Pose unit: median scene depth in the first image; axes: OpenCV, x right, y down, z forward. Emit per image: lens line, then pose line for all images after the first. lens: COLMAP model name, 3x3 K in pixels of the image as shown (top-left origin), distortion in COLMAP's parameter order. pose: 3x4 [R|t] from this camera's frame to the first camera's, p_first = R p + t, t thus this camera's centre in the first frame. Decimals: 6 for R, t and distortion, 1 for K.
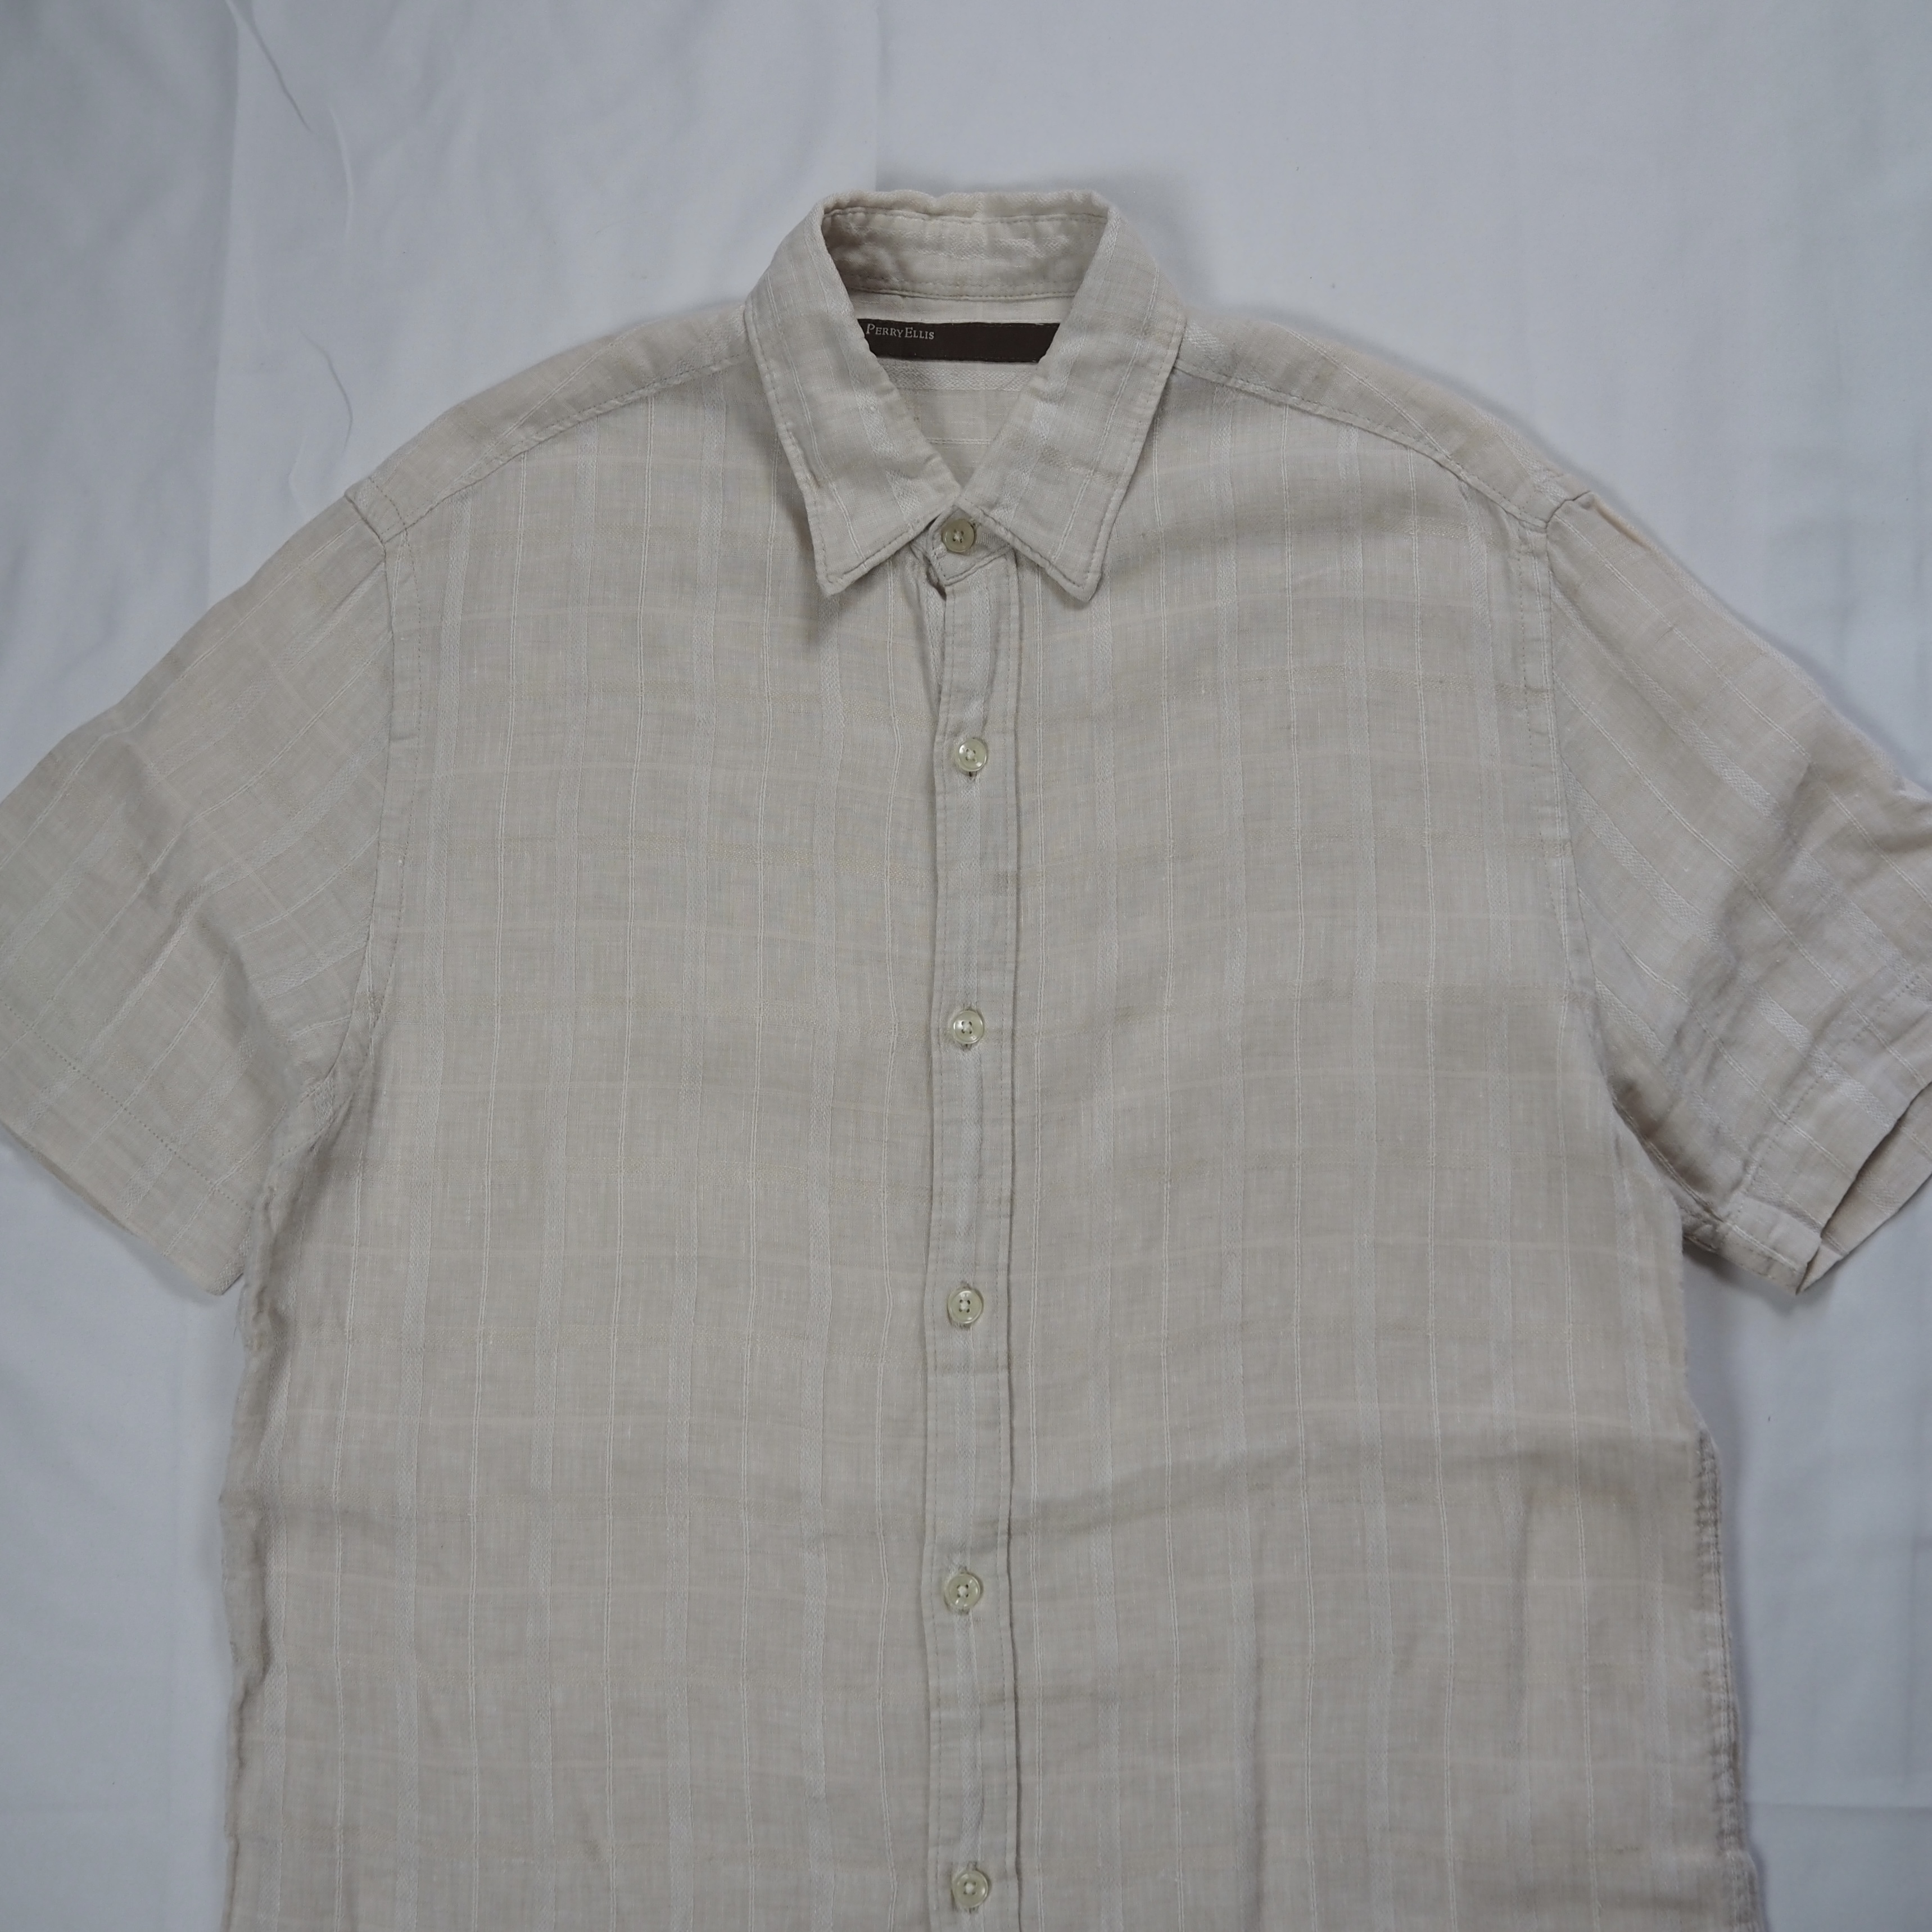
lens RADIAL K [[2610.3, 0, 973.2], [0, 2610.3, 880.2], [0, 0, 1]] dist [-0.047798, 0.047376]
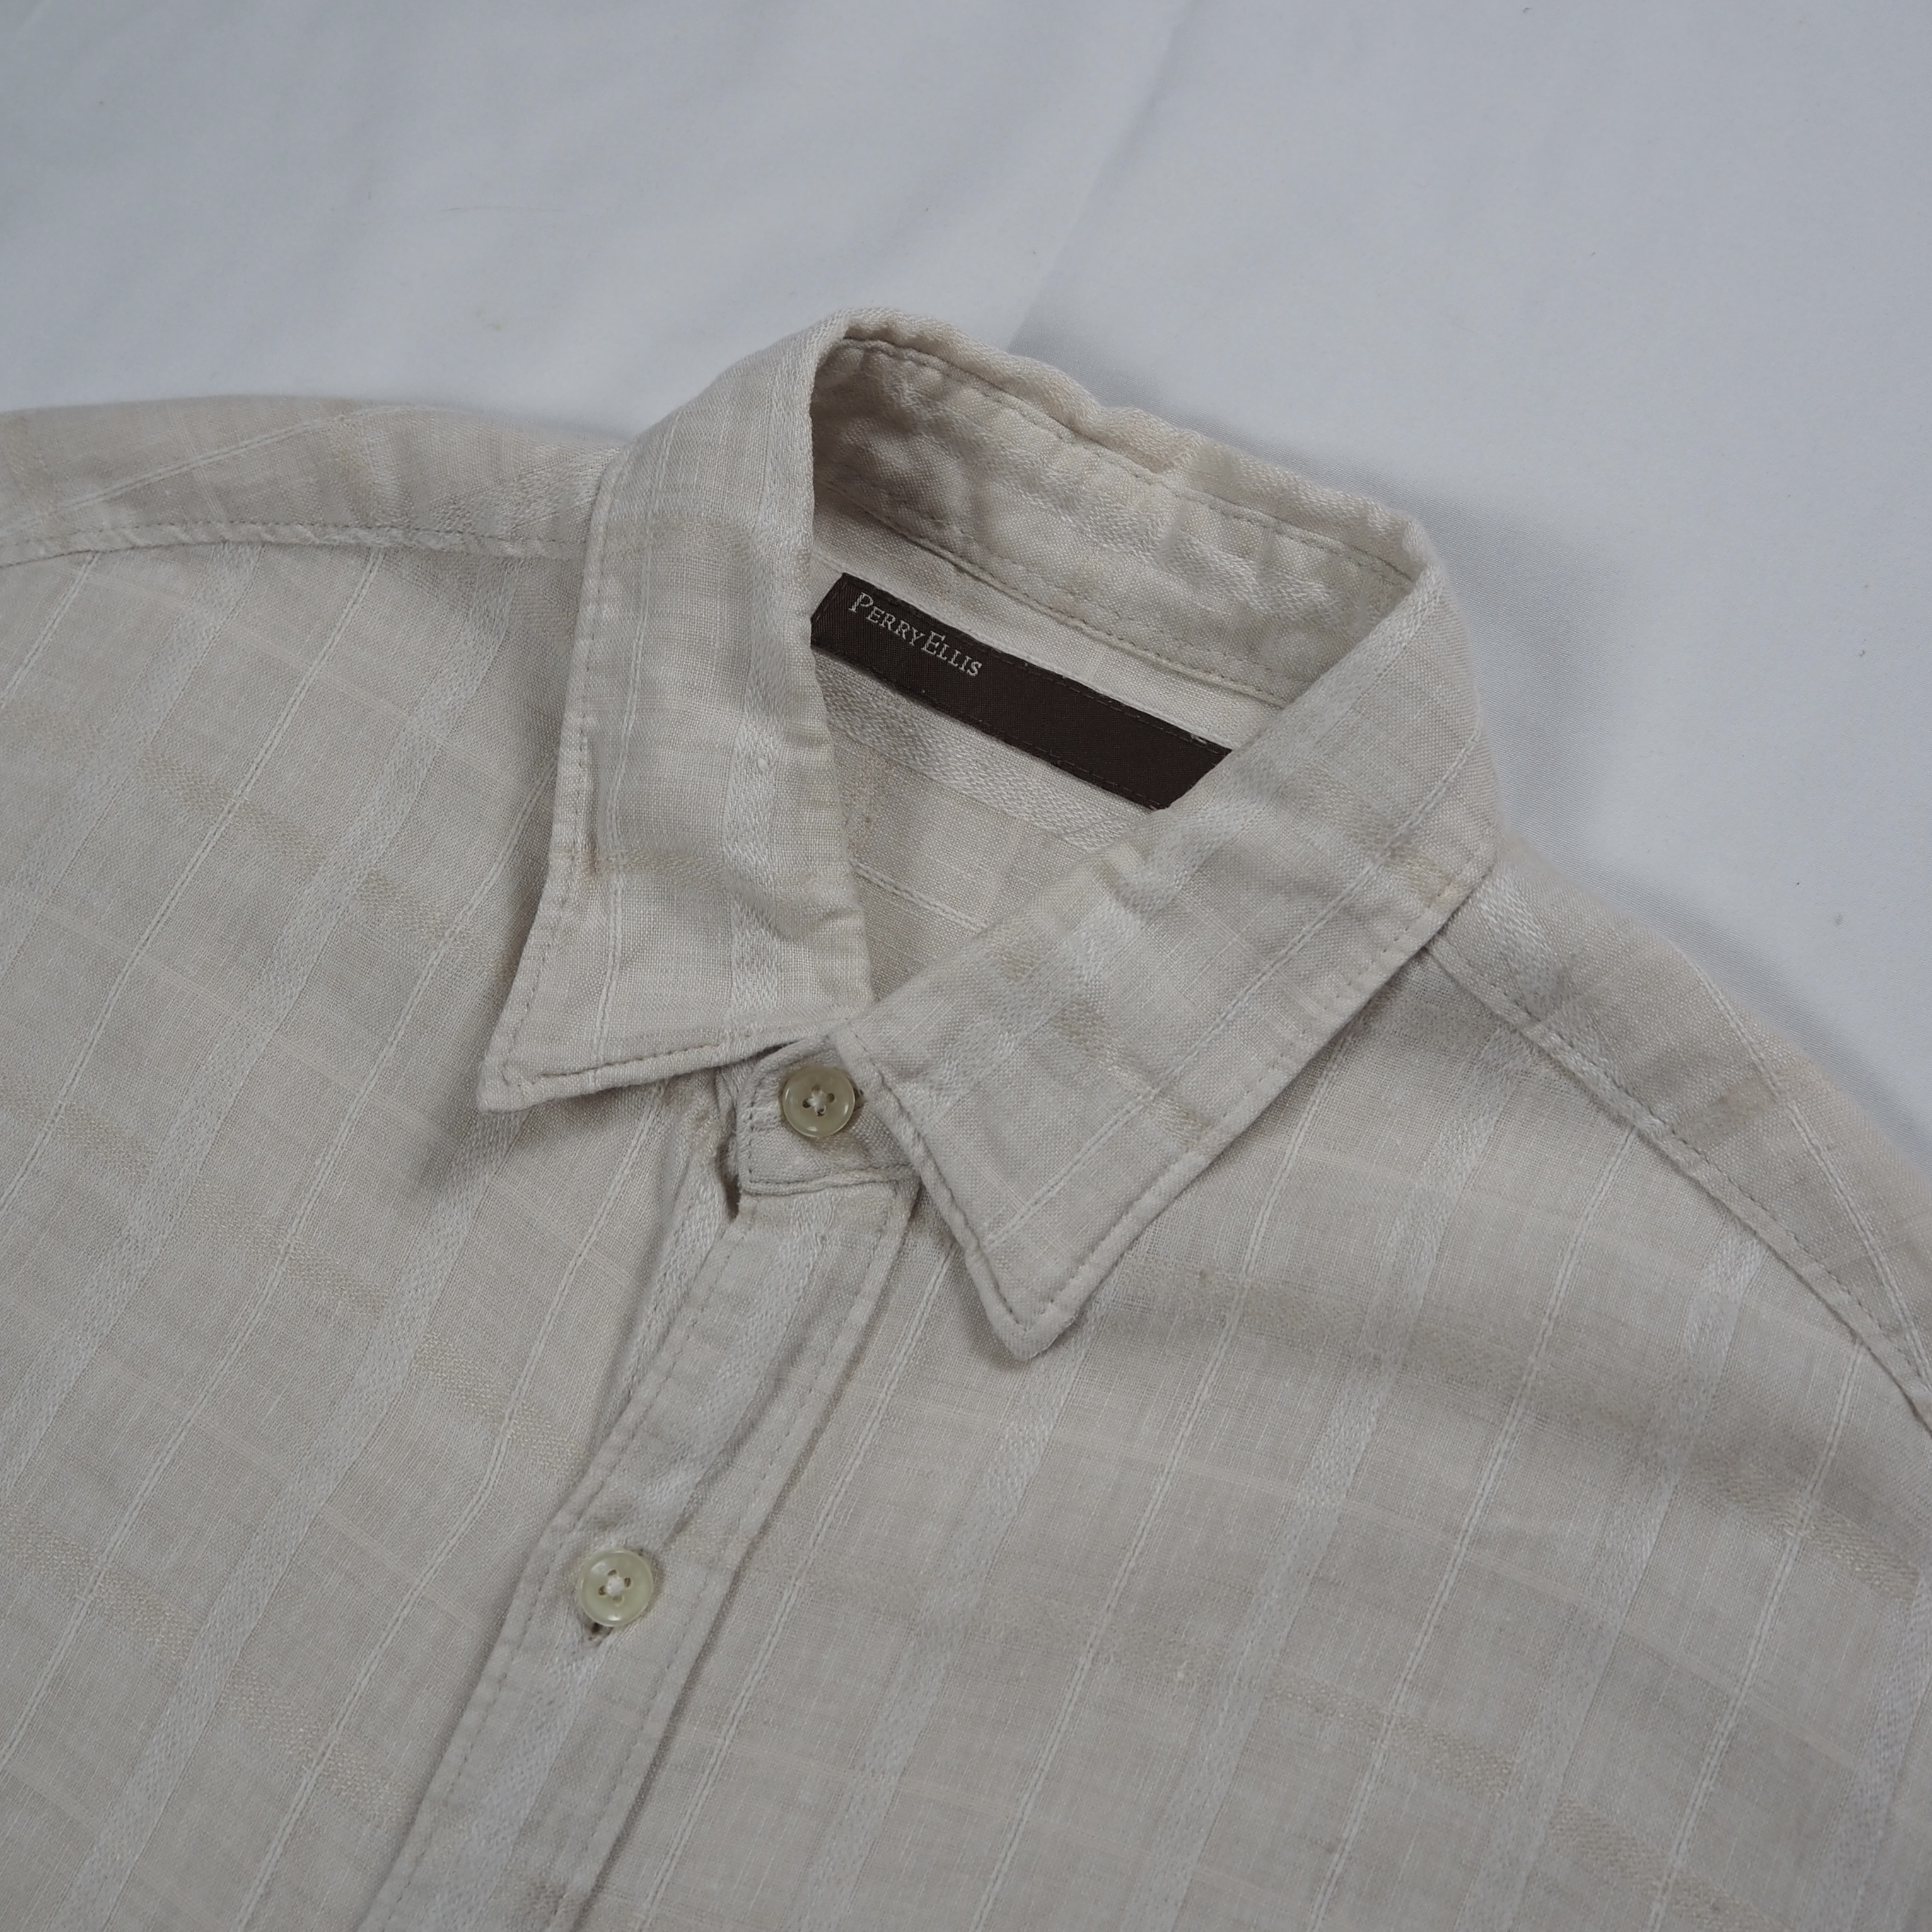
lens RADIAL K [[2863.8, 0, 969.2], [0, 2863.8, 756.4], [0, 0, 1]] dist [-0.046432, 0.025723]
pose [[0.905969, 0.397731, -0.145017, 0.064888], [-0.414834, 0.902386, -0.116674, -0.139011], [0.084457, 0.165861, 0.982526, 0.516695]]
